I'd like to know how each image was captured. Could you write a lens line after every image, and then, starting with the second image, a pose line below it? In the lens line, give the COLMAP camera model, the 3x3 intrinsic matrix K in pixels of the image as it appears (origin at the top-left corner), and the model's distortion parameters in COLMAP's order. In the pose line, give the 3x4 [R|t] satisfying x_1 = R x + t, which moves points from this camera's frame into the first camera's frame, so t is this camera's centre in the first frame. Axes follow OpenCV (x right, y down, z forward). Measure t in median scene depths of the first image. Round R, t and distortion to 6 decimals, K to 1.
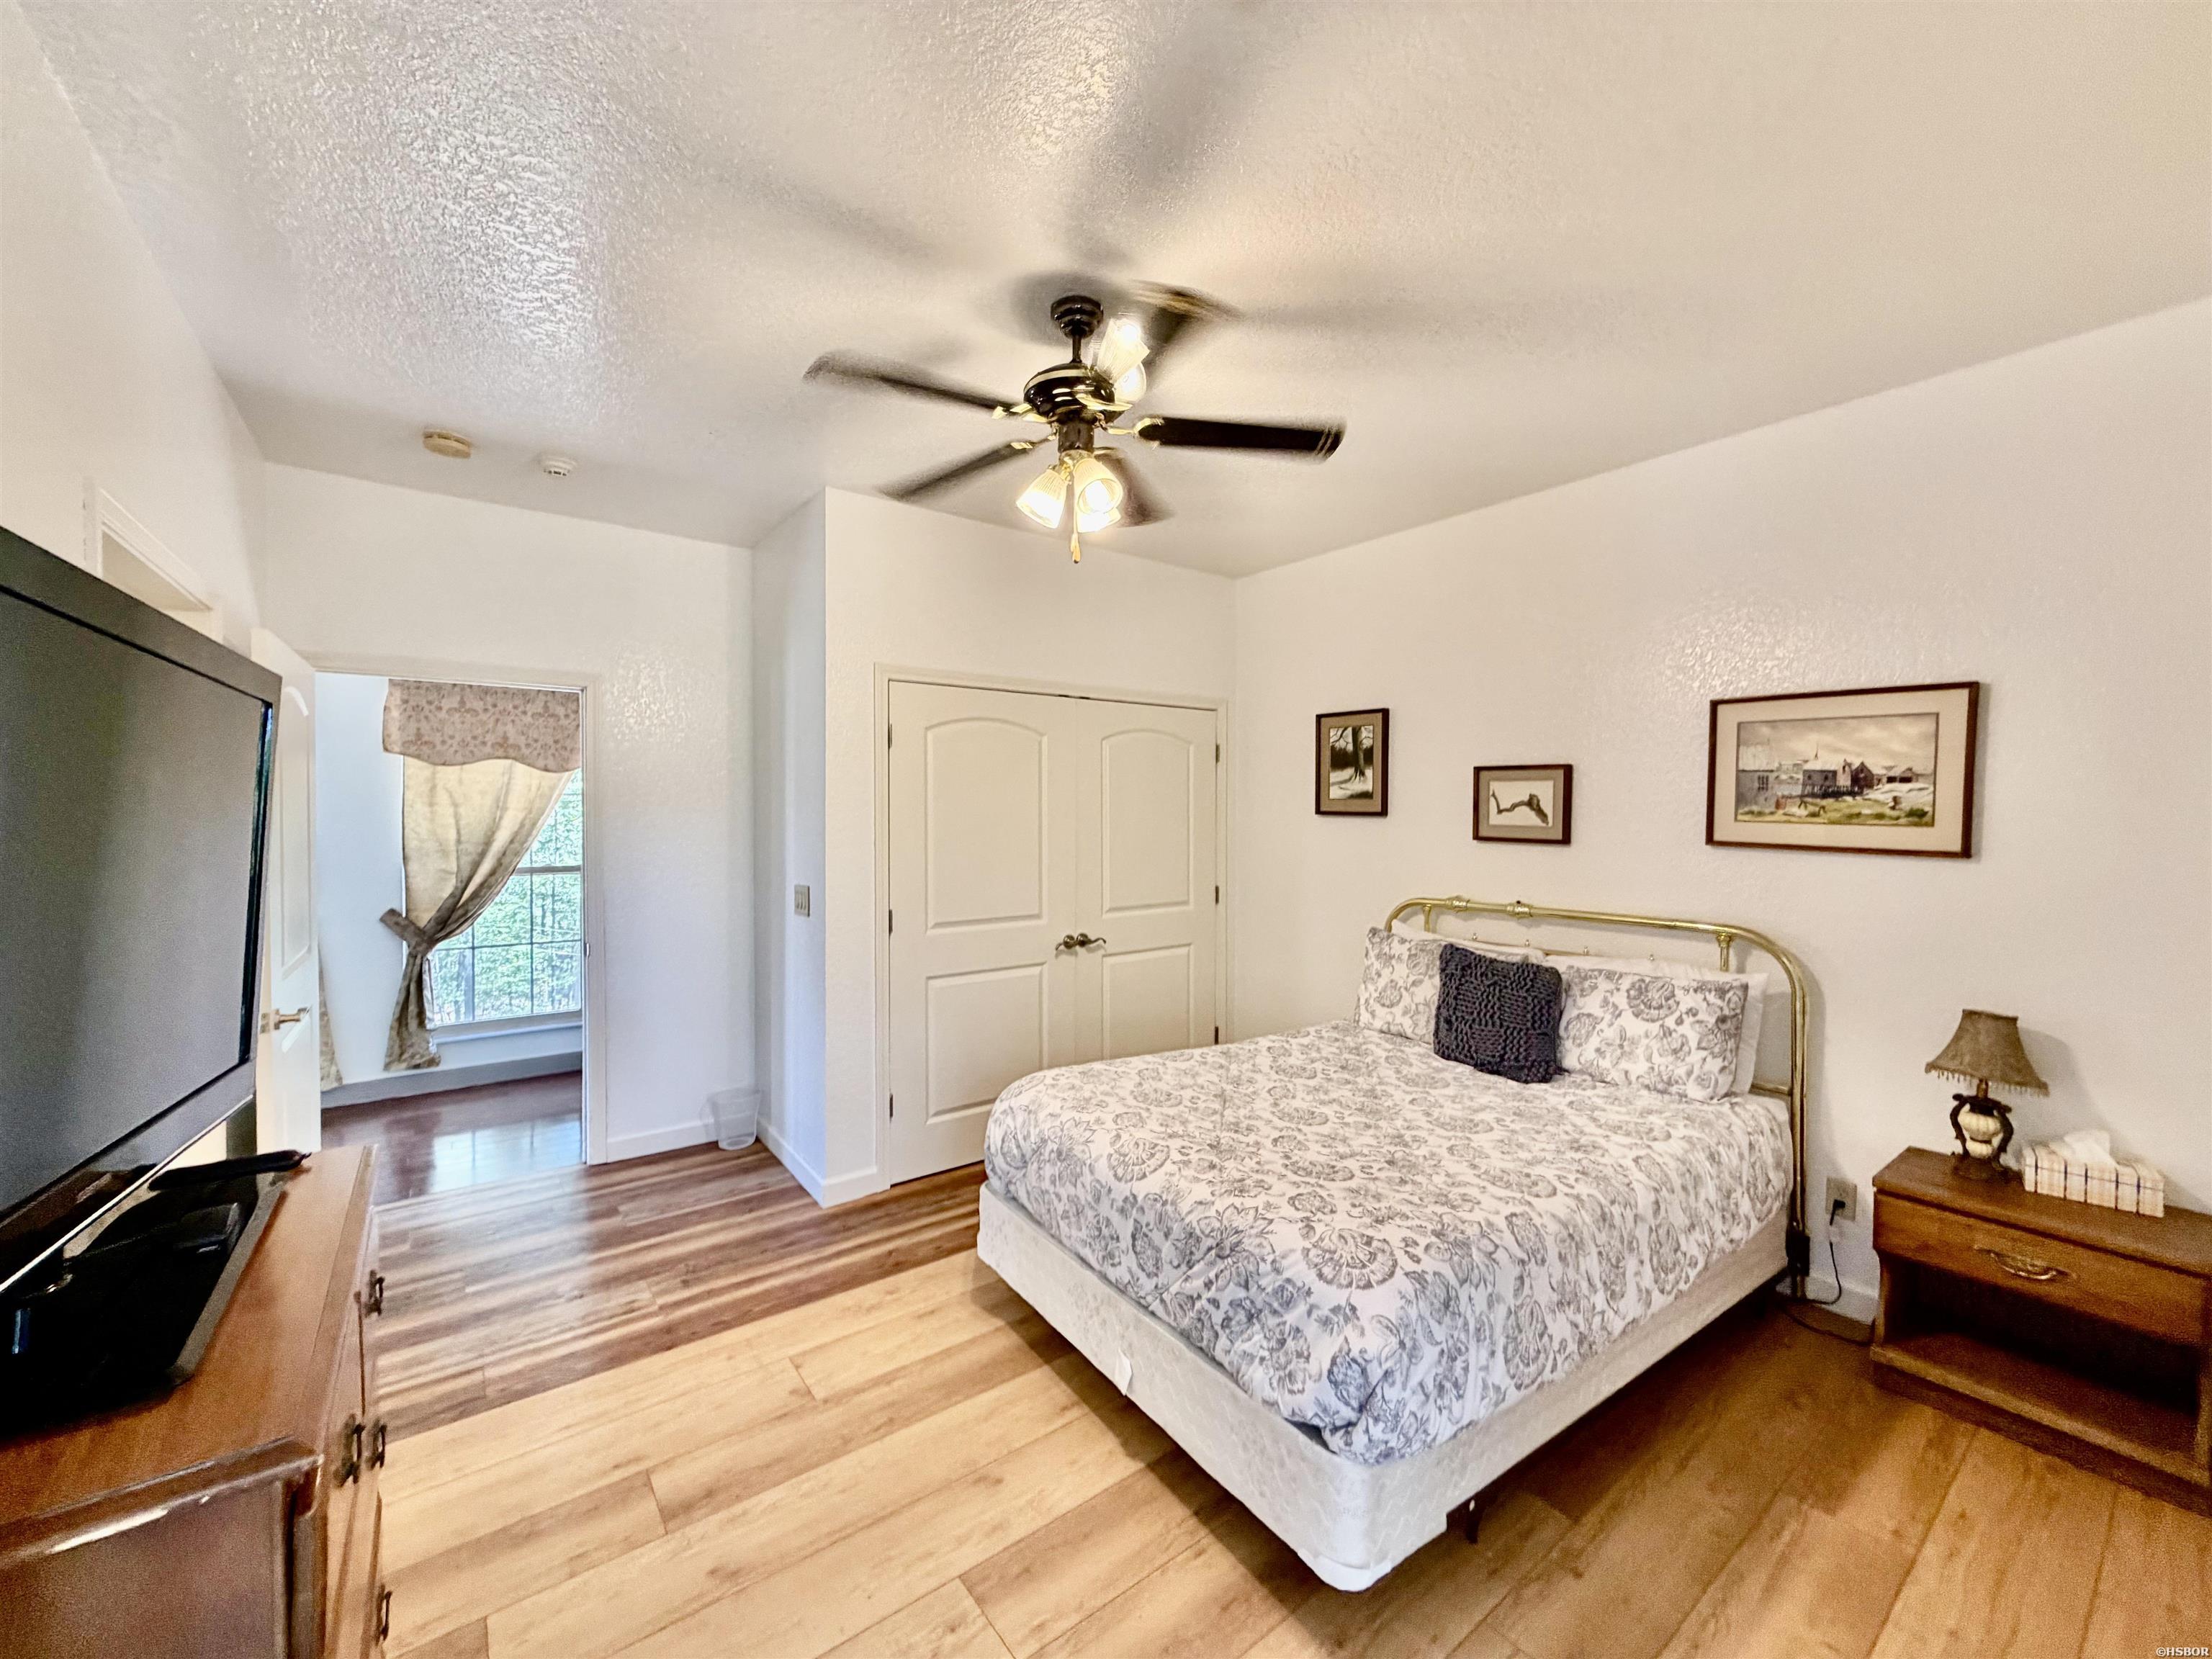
lens RADIAL K [[887.2, 0, 1105.9], [0, 887.2, 824.5], [0, 0, 1]] dist [0.002863, 0.000297]
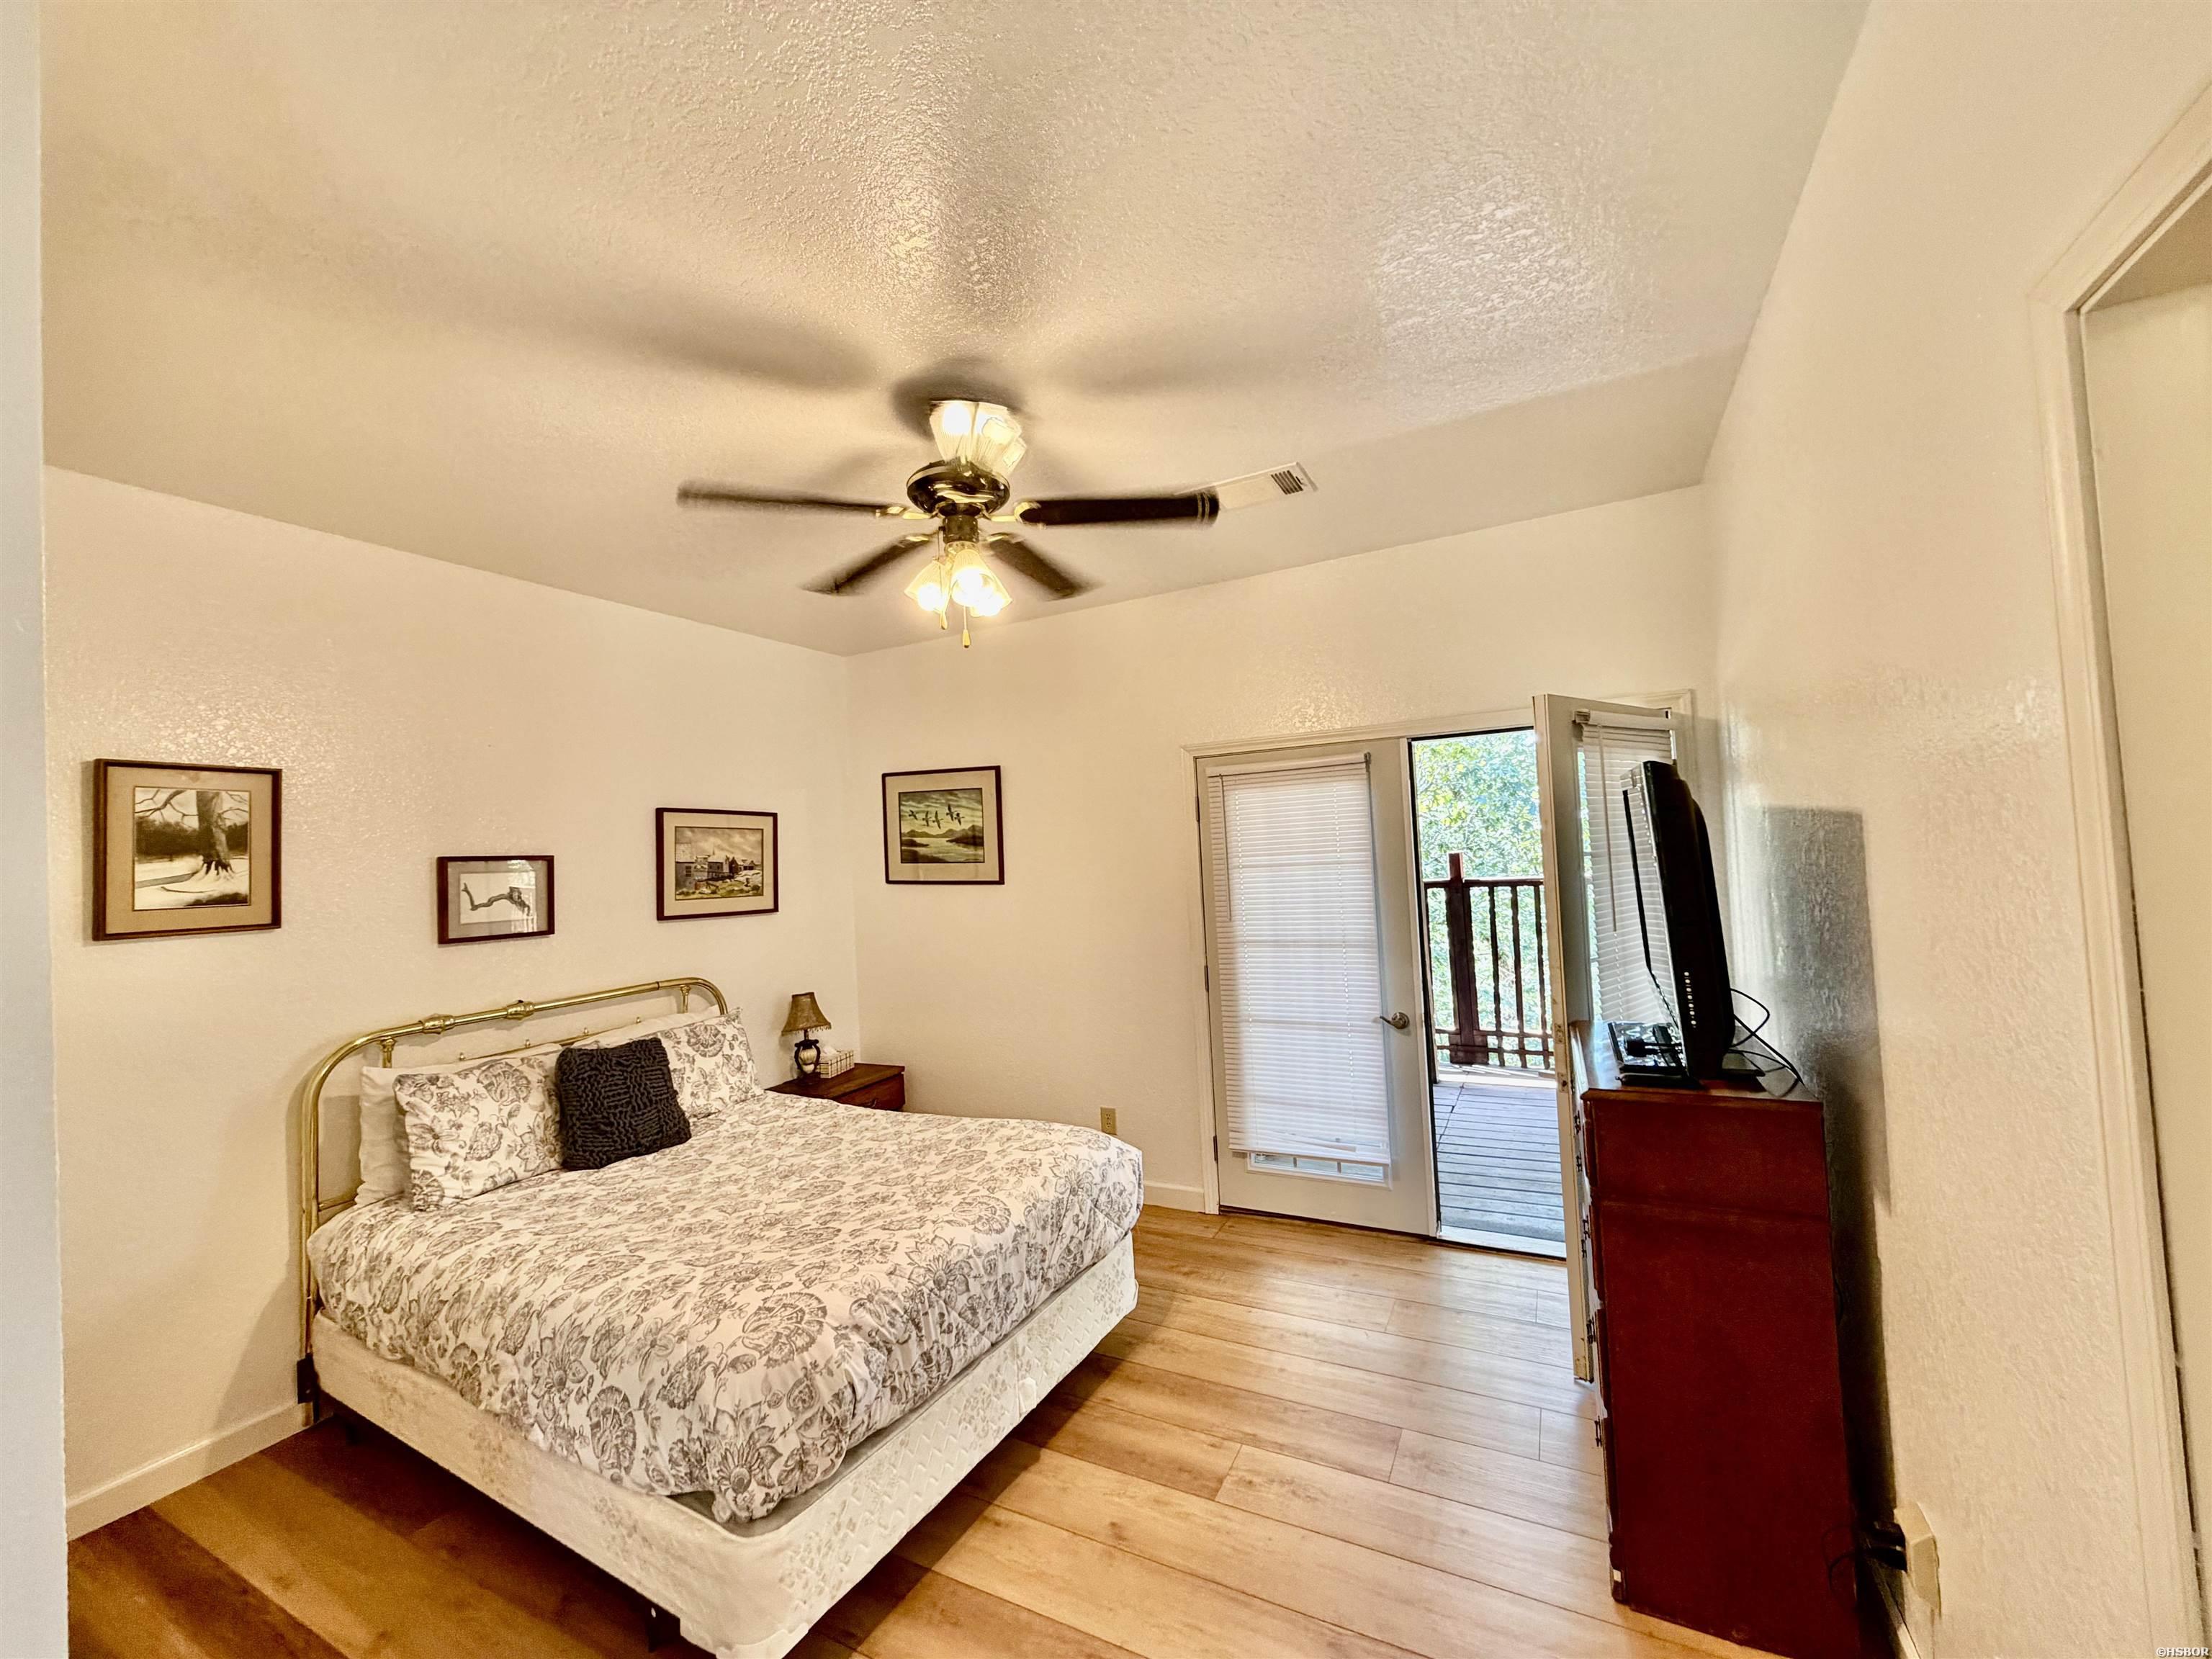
lens RADIAL K [[887.2, 0, 1093.5], [0, 887.2, 819.5], [0, 0, 1]] dist [0.002863, 0.000297]
pose [[-0.422290, 0.055958, 0.904732, -0.771750], [0.065743, 0.997355, -0.031001, -0.041962], [-0.904074, 0.046389, -0.424851, 0.996620]]
